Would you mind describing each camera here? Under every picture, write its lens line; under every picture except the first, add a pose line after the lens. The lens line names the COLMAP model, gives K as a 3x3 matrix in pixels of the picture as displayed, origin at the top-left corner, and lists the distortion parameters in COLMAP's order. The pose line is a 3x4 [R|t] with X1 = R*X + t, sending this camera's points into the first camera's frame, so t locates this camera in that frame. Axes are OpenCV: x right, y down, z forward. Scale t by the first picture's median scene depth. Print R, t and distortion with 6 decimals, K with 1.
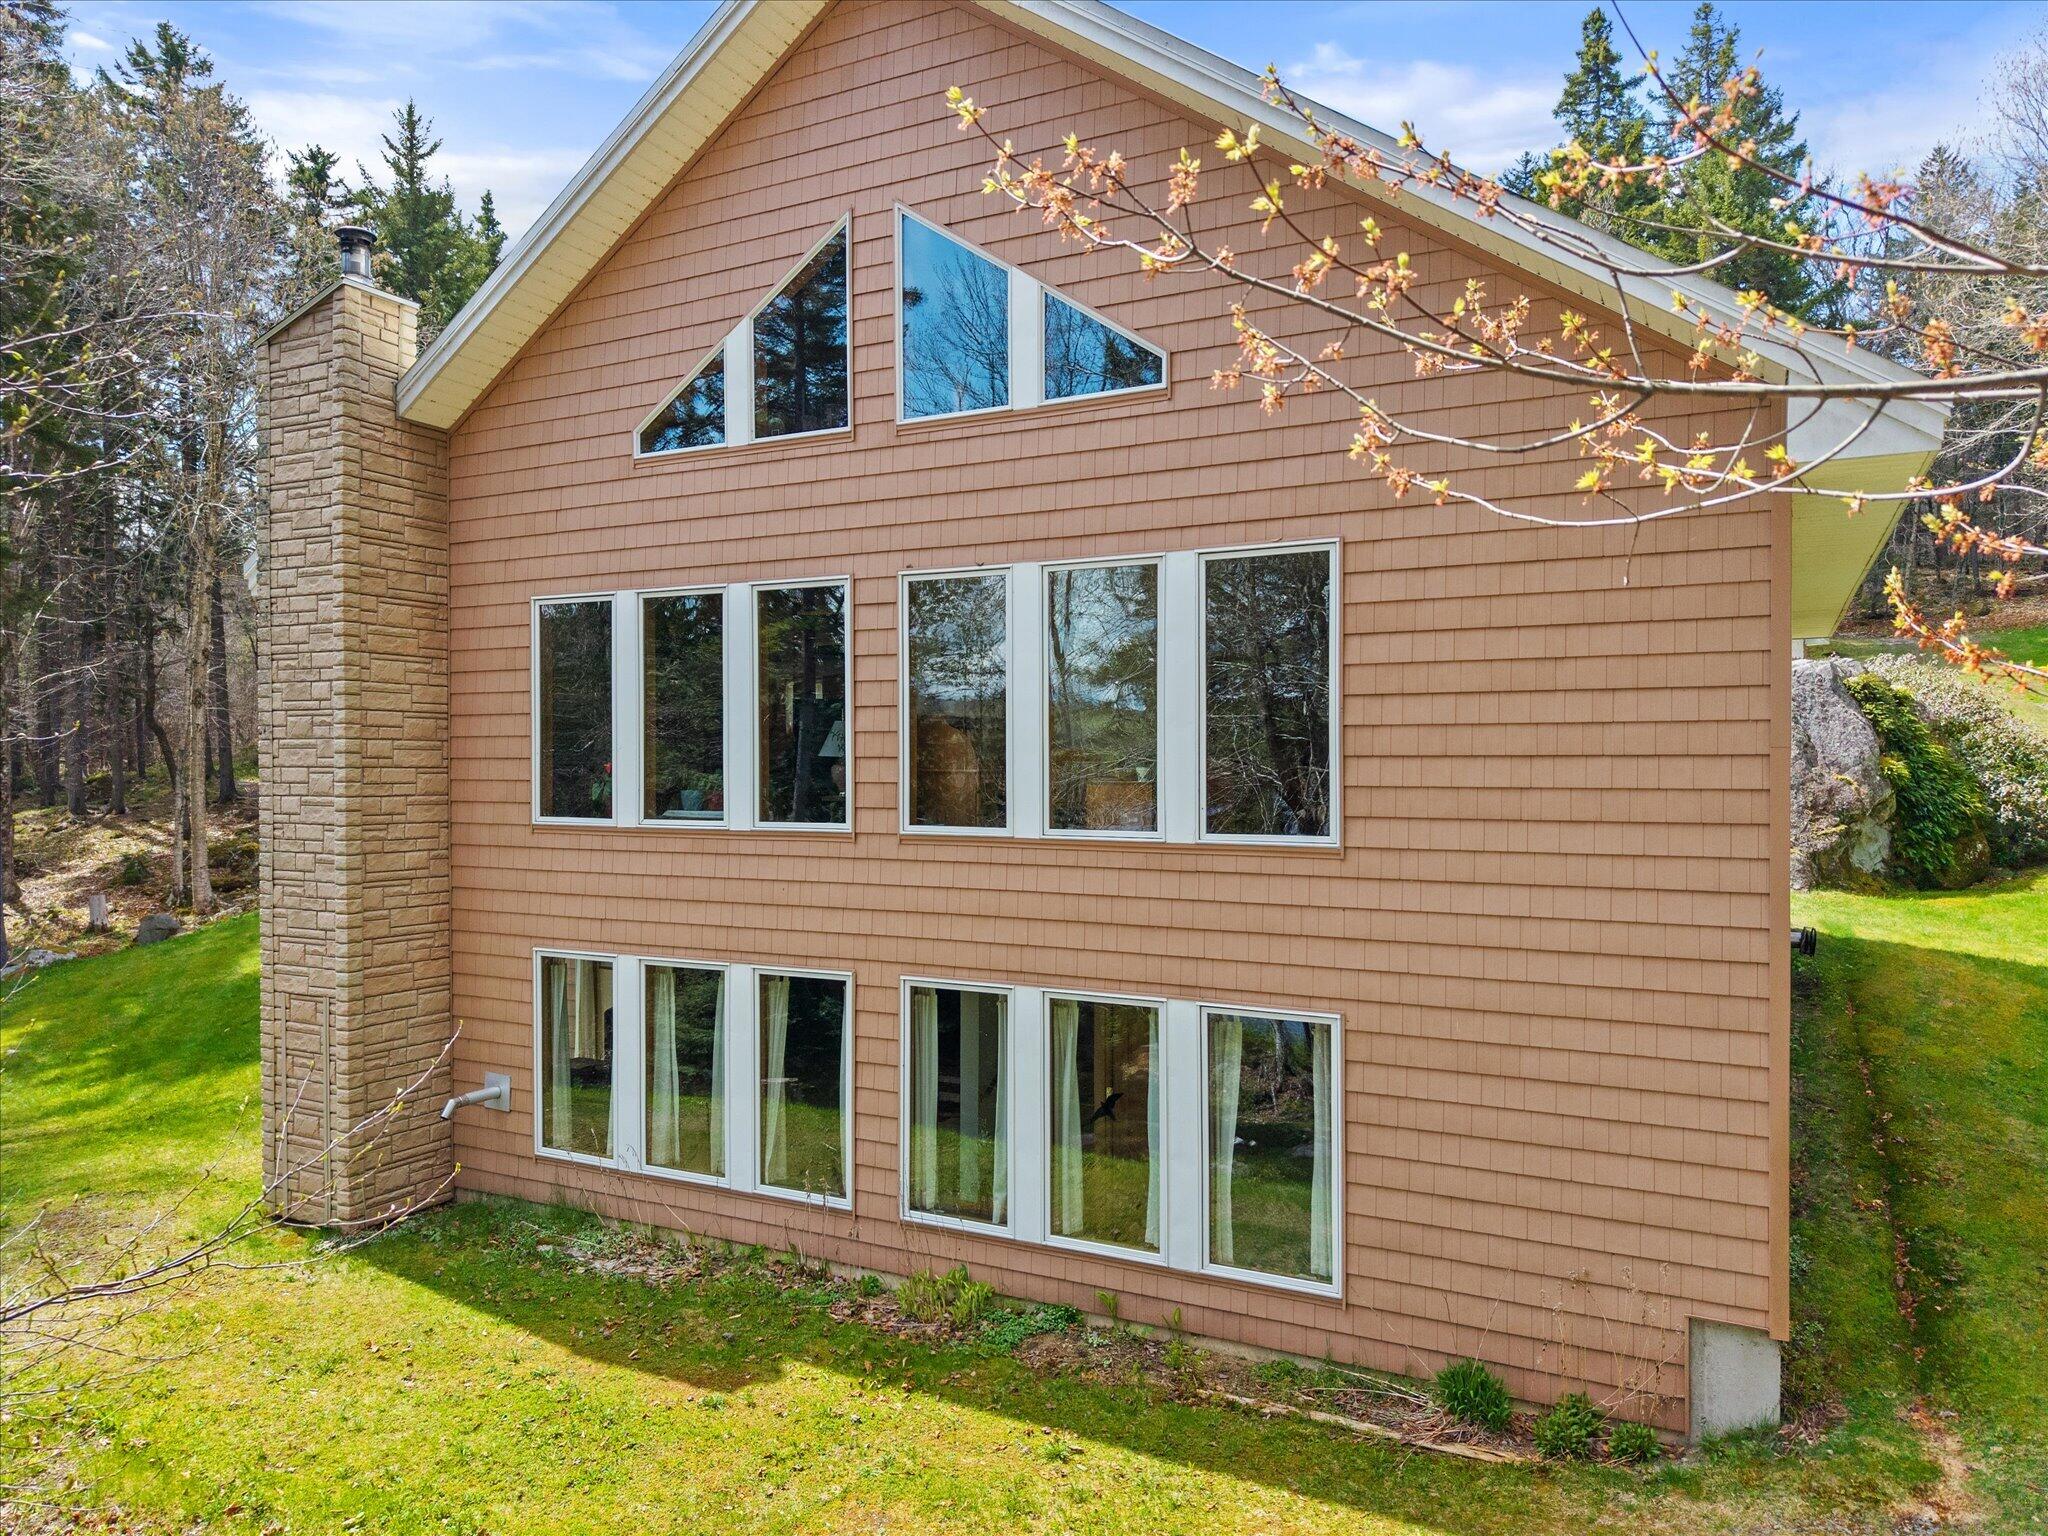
lens RADIAL K [[1363.0, 0, 1024.0], [0, 1363.0, 768.0], [0, 0, 1]] dist [0.004083, 0.000584]
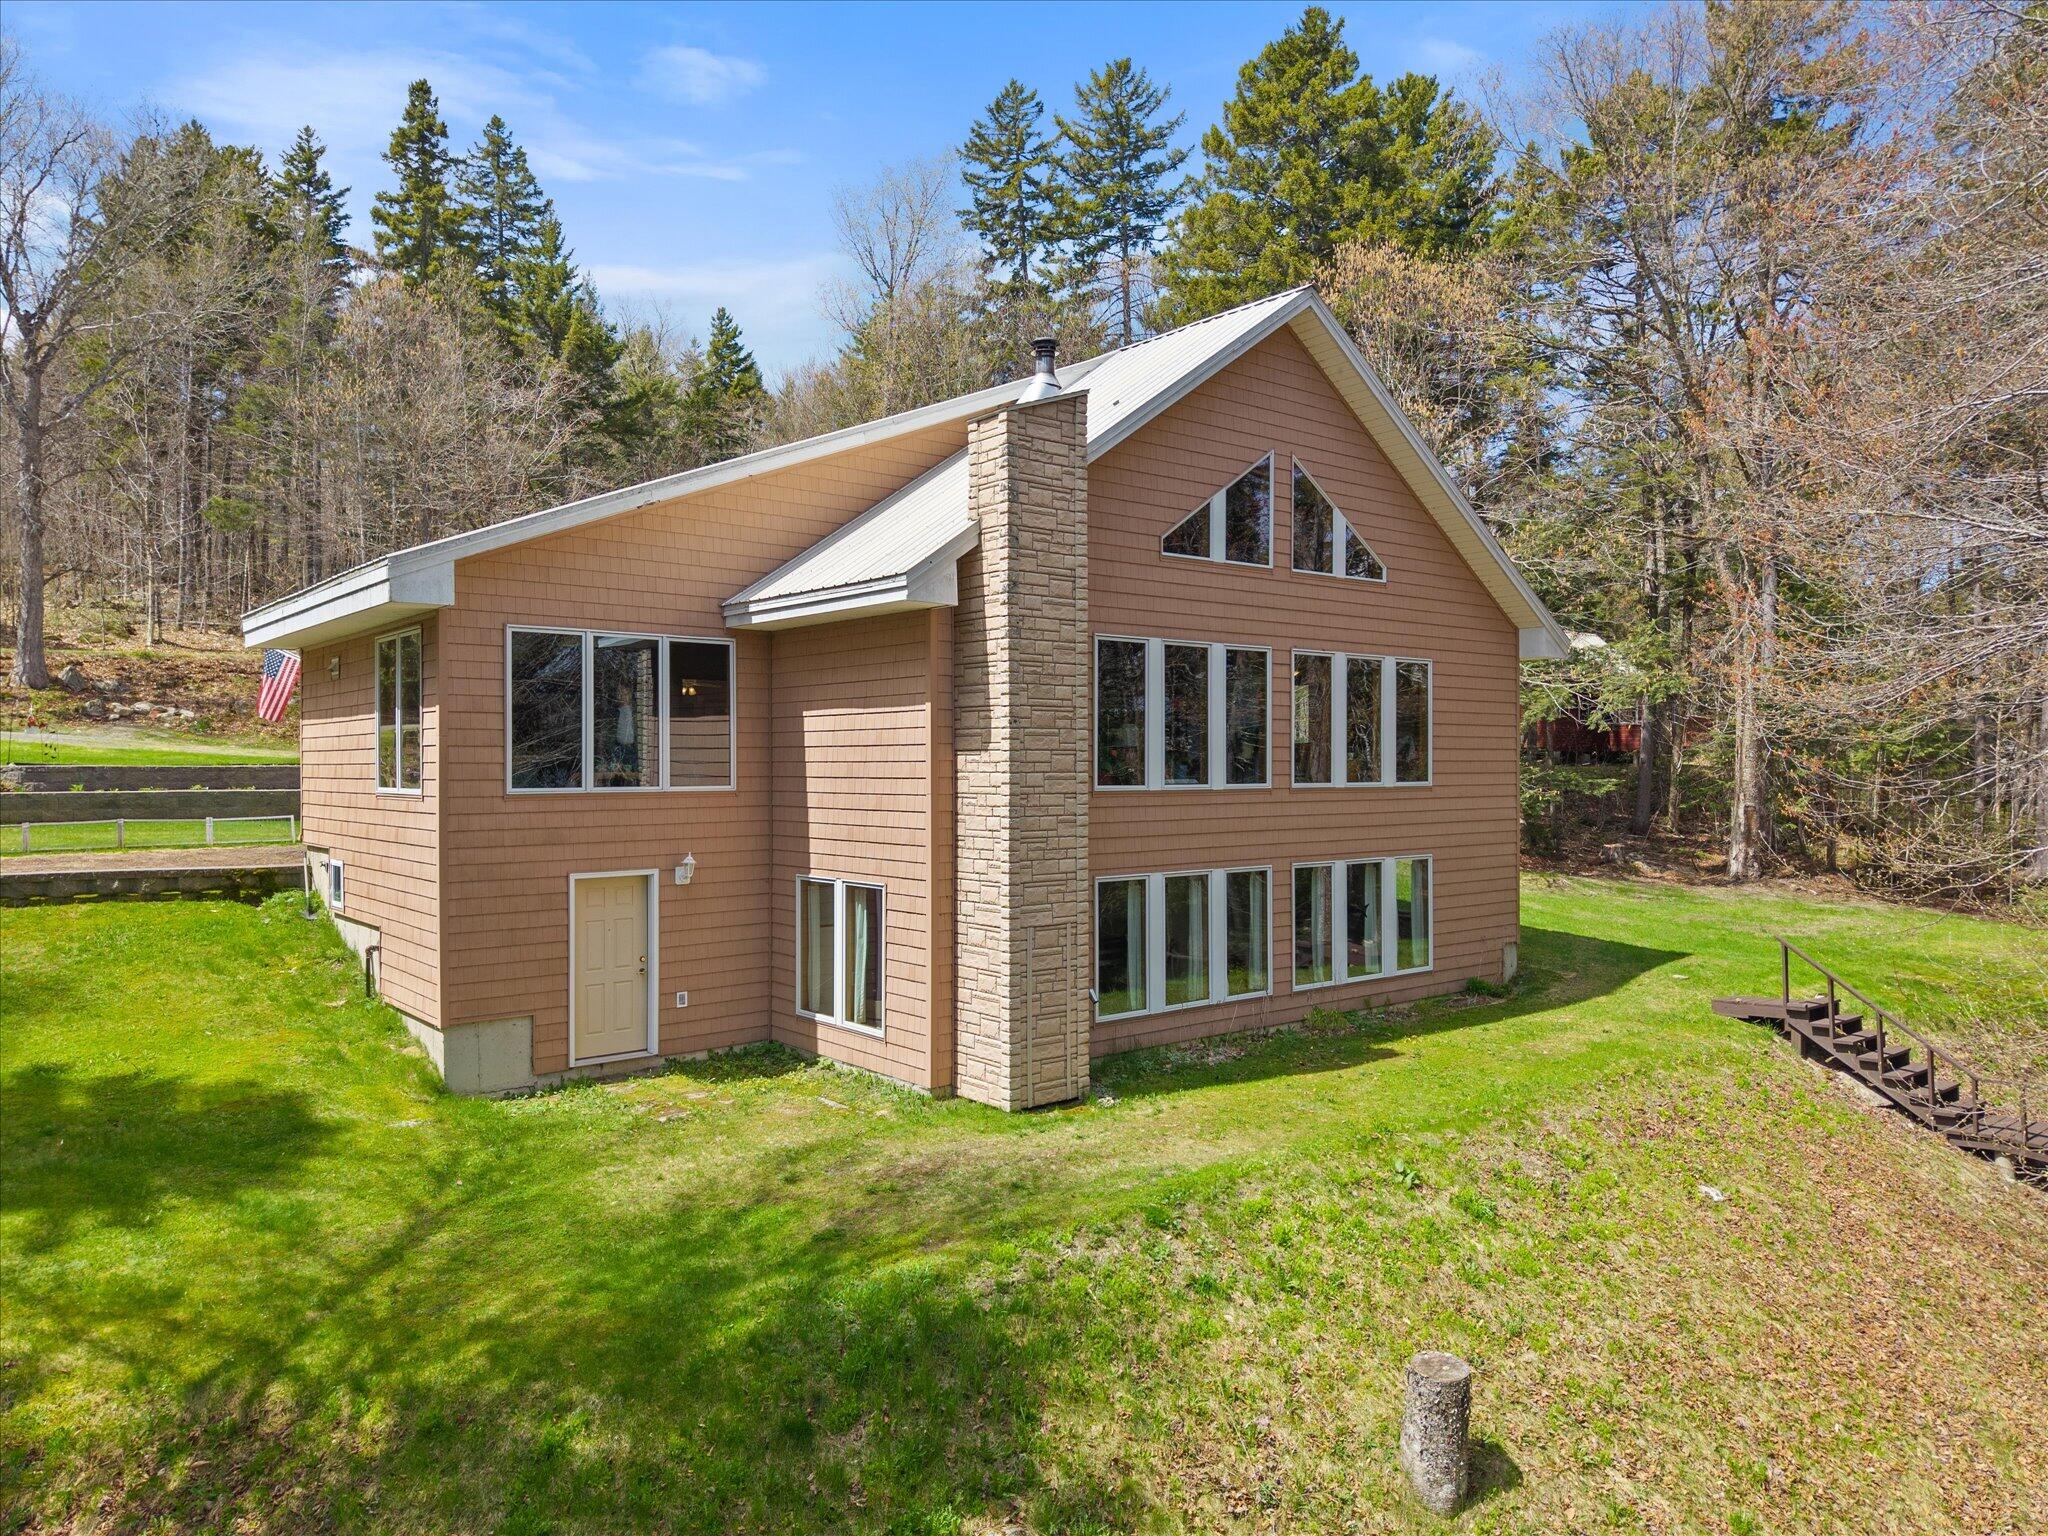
lens RADIAL K [[1404.4, 0, 1024.0], [0, 1404.4, 768.0], [0, 0, 1]] dist [0.007676, -0.000418]
pose [[0.399825, 0.002266, 0.916589, -1.913824], [0.010730, 0.999917, -0.007153, 0.029333], [-0.916529, 0.012695, 0.399767, 0.528642]]
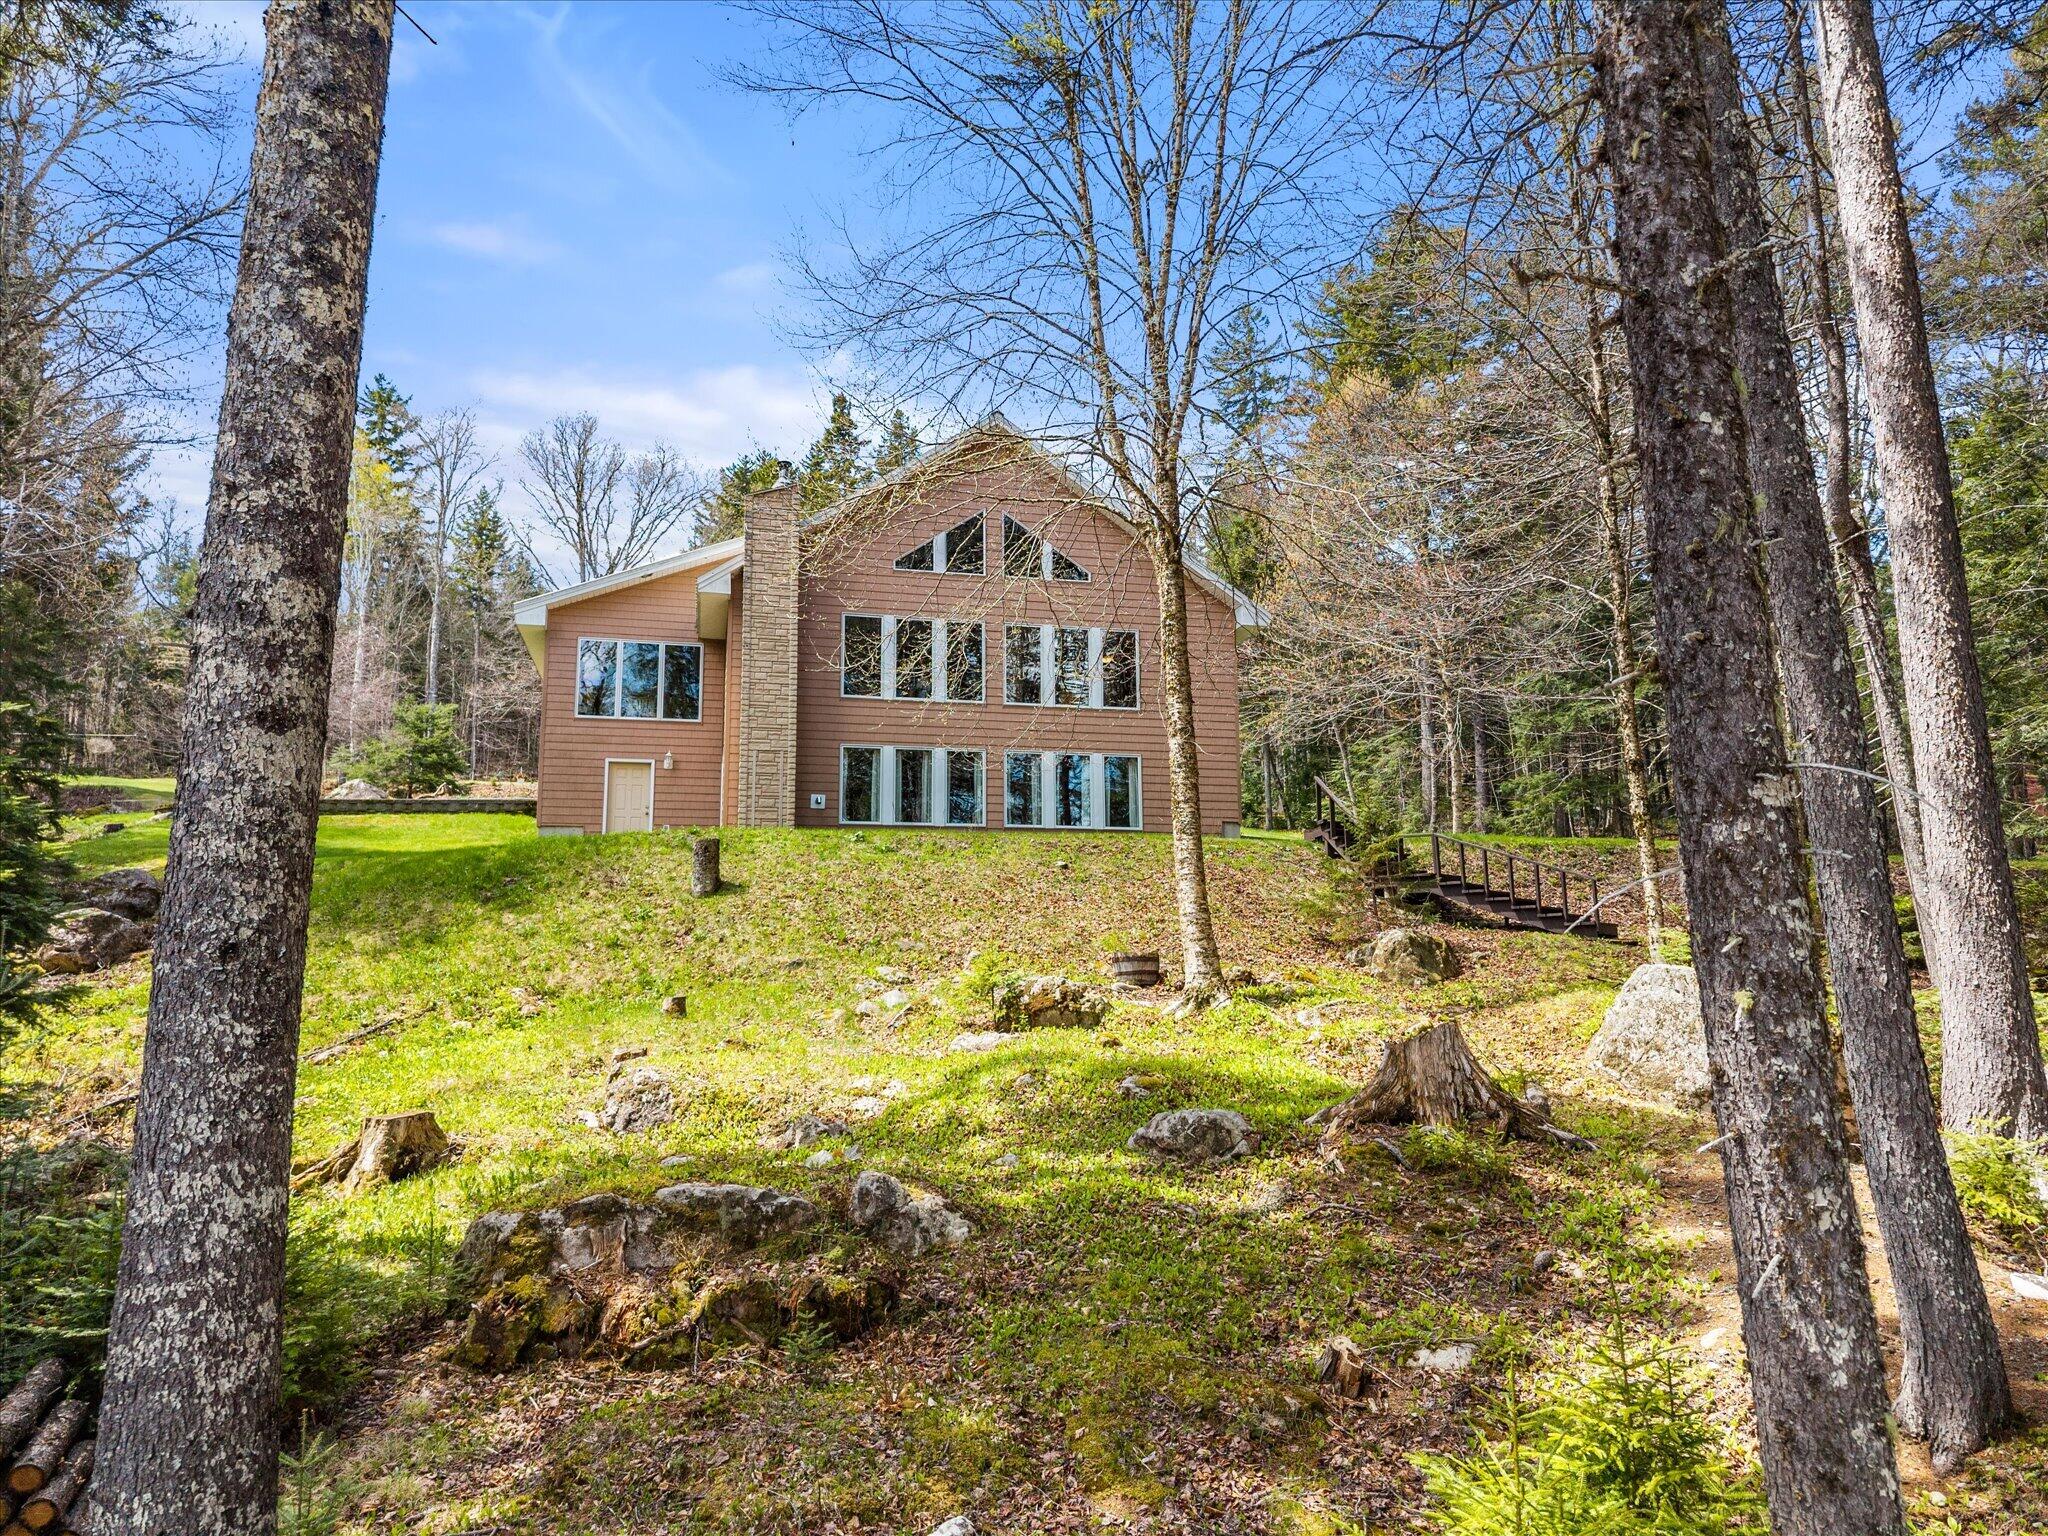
lens RADIAL K [[1363.0, 0, 1024.0], [0, 1363.0, 768.0], [0, 0, 1]] dist [0.004083, 0.000584]
pose [[0.761632, 0.095904, 0.640874, -1.910396], [0.014857, 0.986143, -0.165228, 0.664762], [-0.647840, 0.135365, 0.749653, -1.248096]]
